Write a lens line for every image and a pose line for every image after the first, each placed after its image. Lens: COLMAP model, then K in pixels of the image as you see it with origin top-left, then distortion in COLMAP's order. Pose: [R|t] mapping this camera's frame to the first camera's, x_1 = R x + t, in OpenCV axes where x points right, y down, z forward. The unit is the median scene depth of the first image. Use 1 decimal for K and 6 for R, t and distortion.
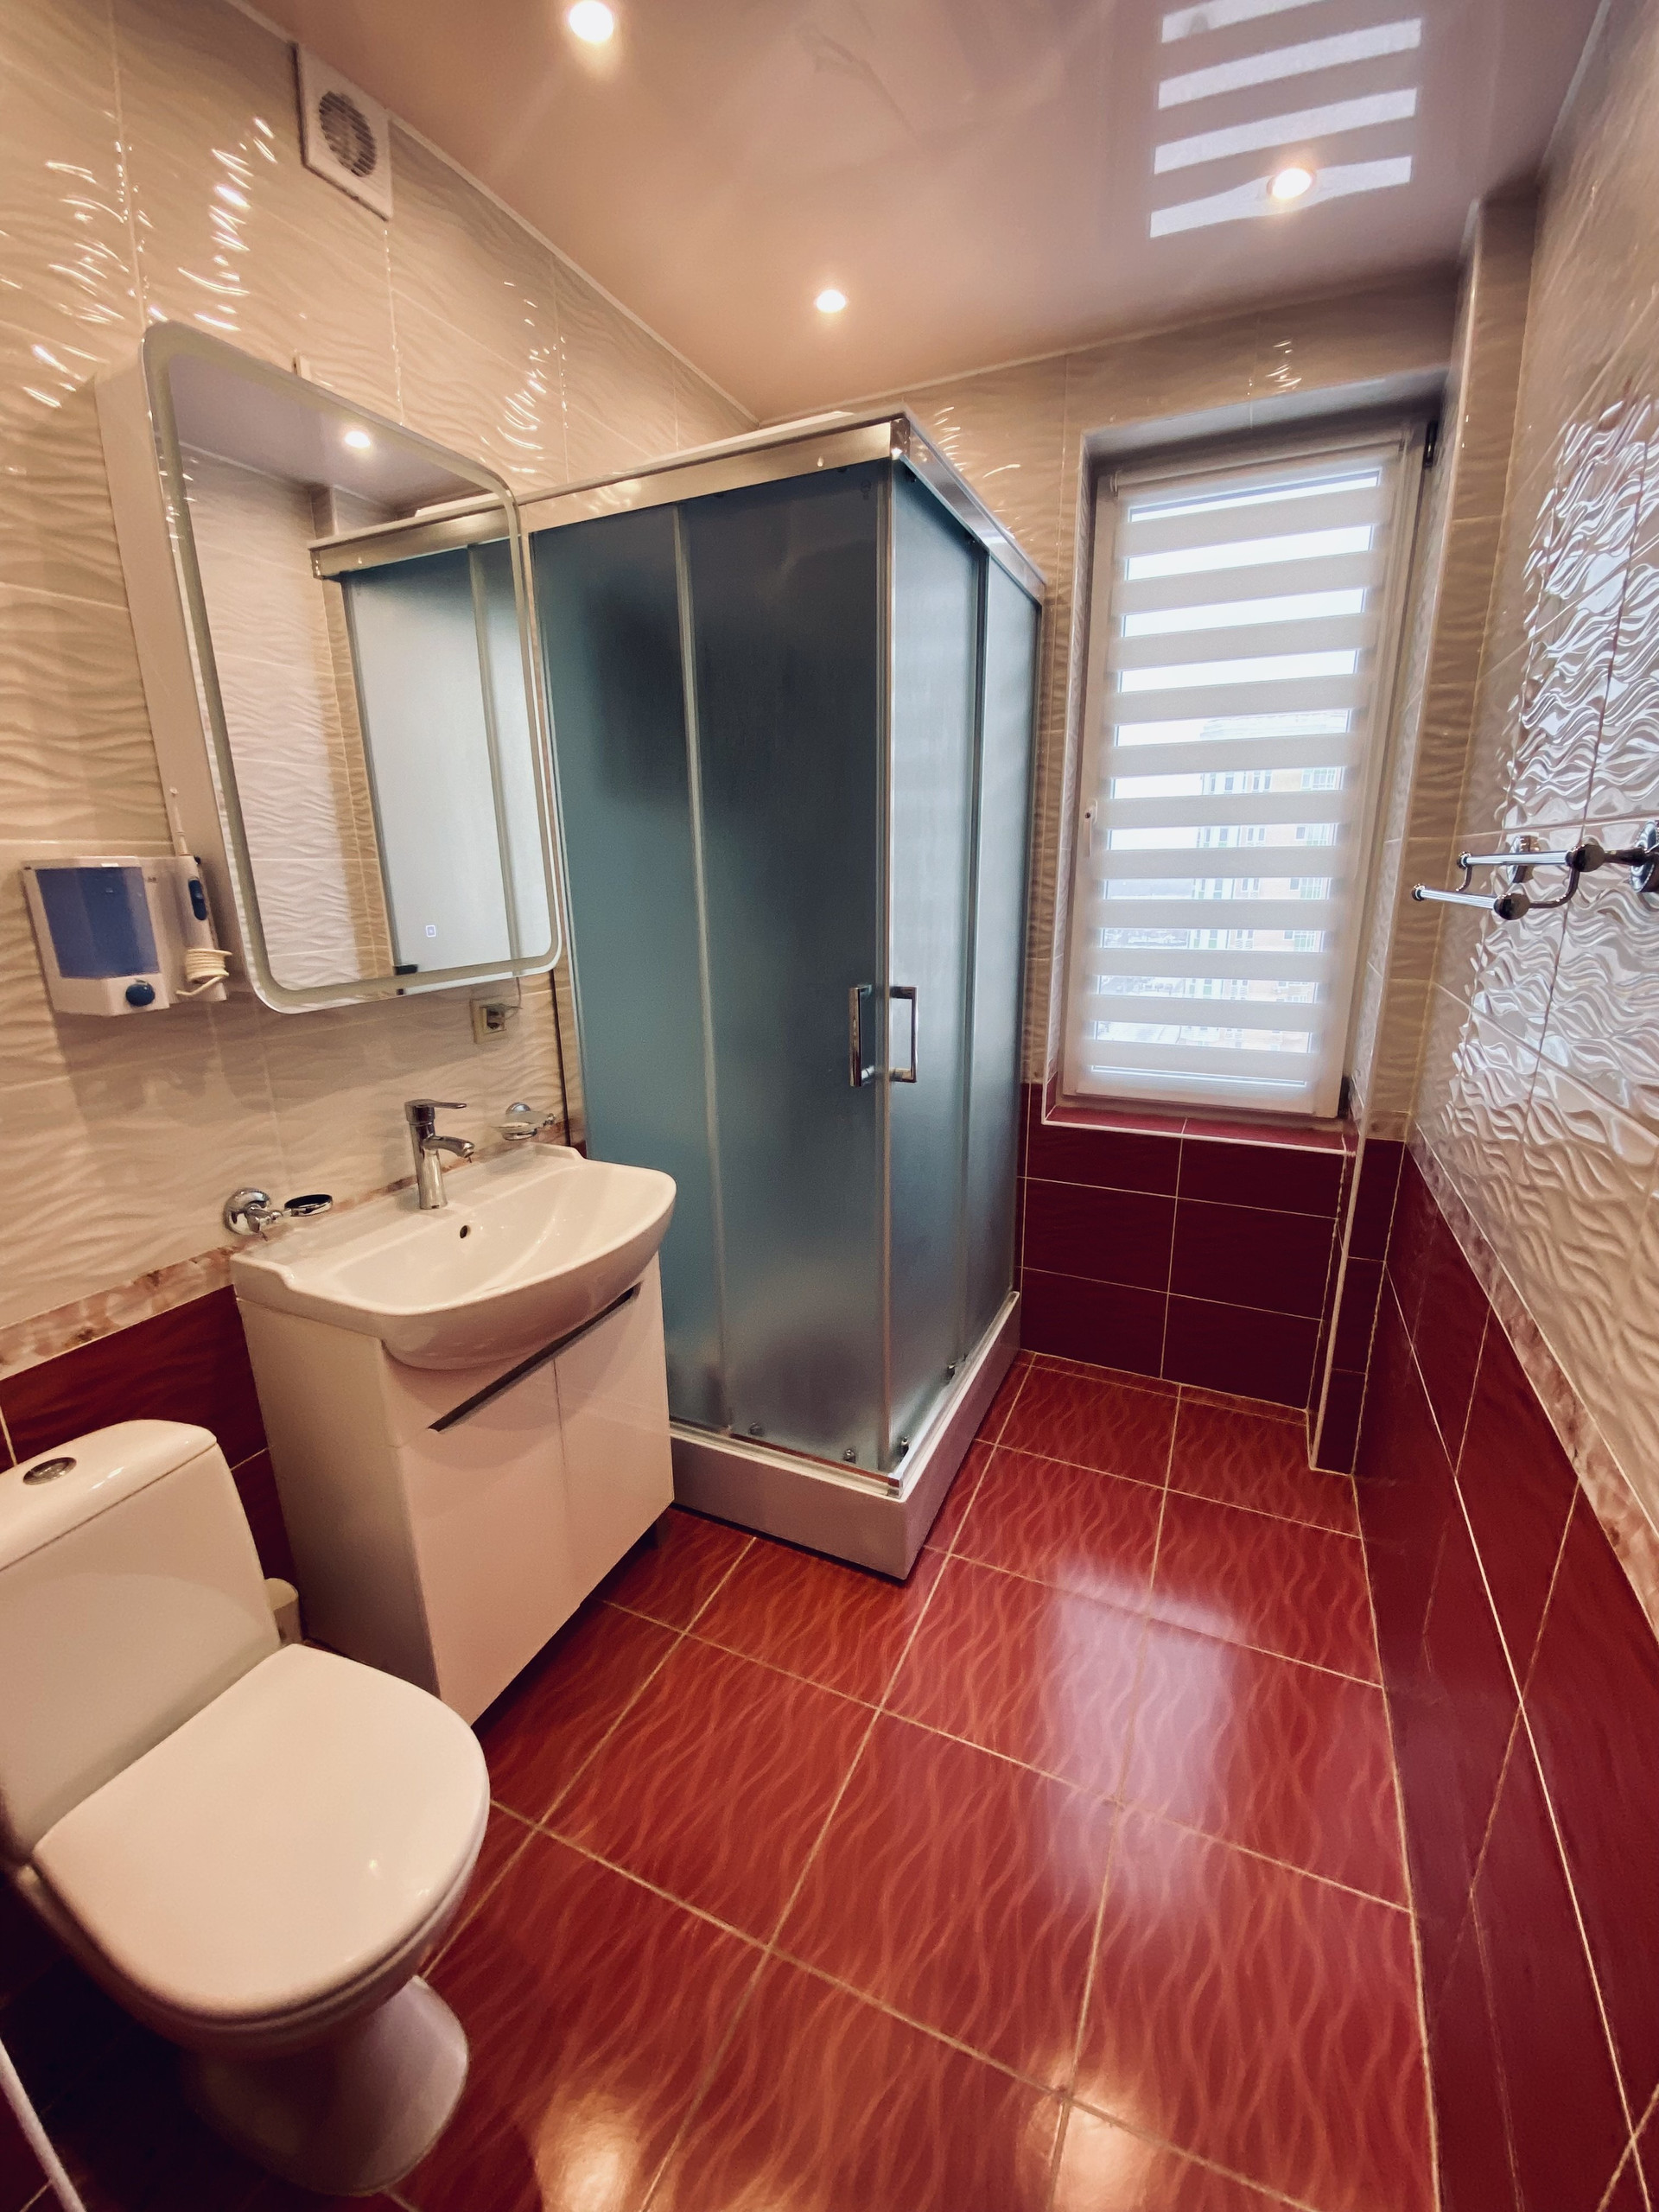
lens RADIAL K [[908.5, 0, 840.7], [0, 908.5, 1118.8], [0, 0, 1]] dist [-0.003555, -0.010471]
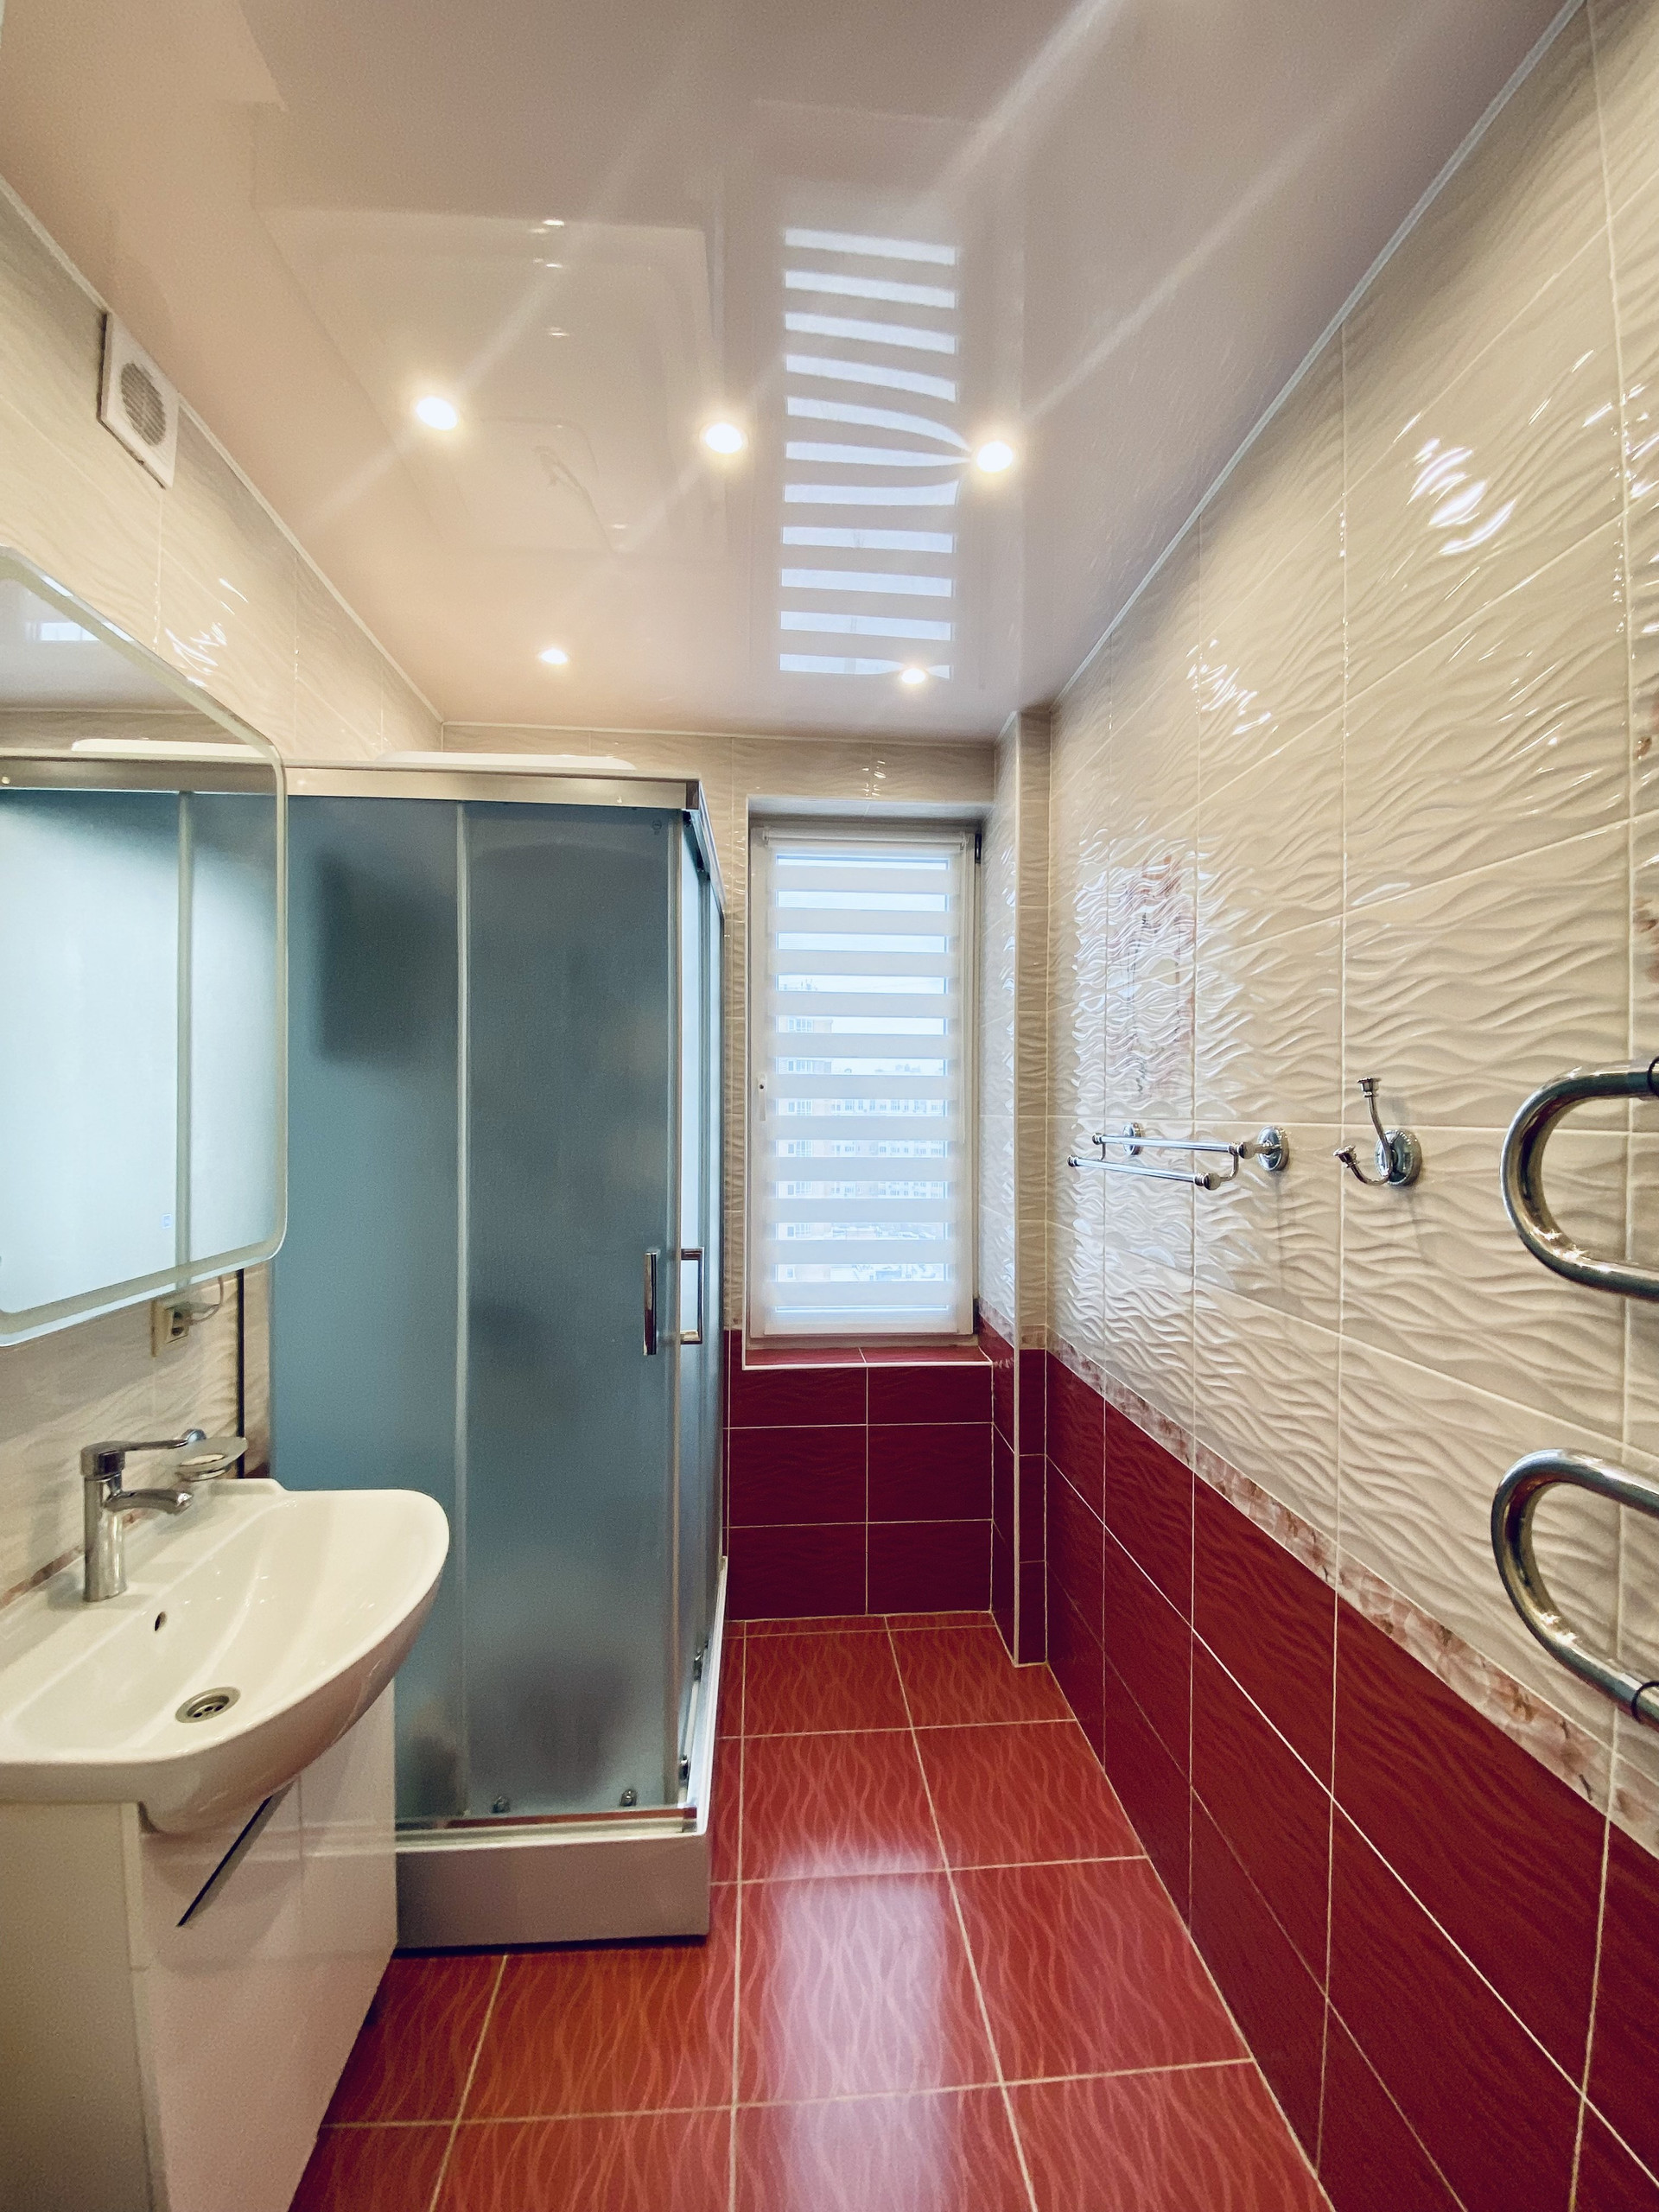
lens RADIAL K [[908.5, 0, 827.1], [0, 908.5, 1090.4], [0, 0, 1]] dist [-0.003555, -0.010471]
pose [[0.864193, 0.027811, 0.502392, -0.299330], [0.114548, 0.961378, -0.250260, -0.042554], [-0.489949, 0.273821, 0.827630, 0.014197]]
